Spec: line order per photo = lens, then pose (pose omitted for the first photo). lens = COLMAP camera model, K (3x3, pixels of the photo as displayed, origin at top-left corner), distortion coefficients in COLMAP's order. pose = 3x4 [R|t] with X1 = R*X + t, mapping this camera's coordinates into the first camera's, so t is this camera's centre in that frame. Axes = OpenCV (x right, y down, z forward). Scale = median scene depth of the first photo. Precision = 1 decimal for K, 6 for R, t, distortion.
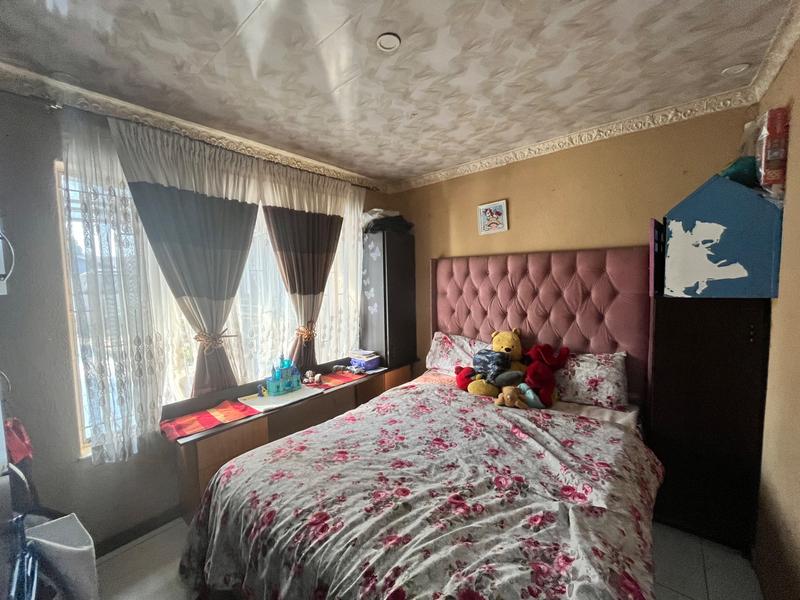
lens RADIAL K [[321.7, 0, 399.0], [0, 321.7, 300.0], [0, 0, 1]] dist [-0.001610, -0.000955]
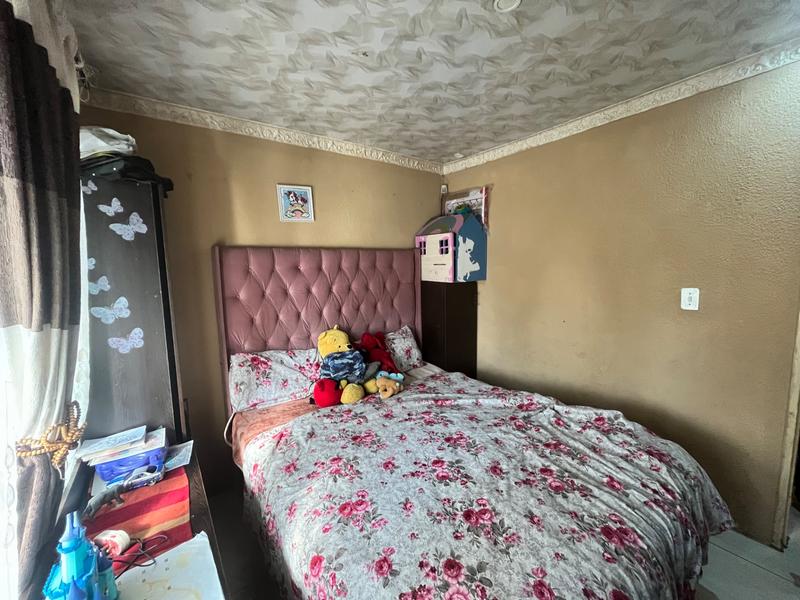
lens RADIAL K [[321.7, 0, 398.5], [0, 321.7, 300.5], [0, 0, 1]] dist [-0.001610, -0.000955]
pose [[0.232538, -0.088074, 0.968591, -0.669086], [0.088536, 0.993673, 0.069099, -0.046770], [-0.968549, 0.069687, 0.238864, 0.737815]]
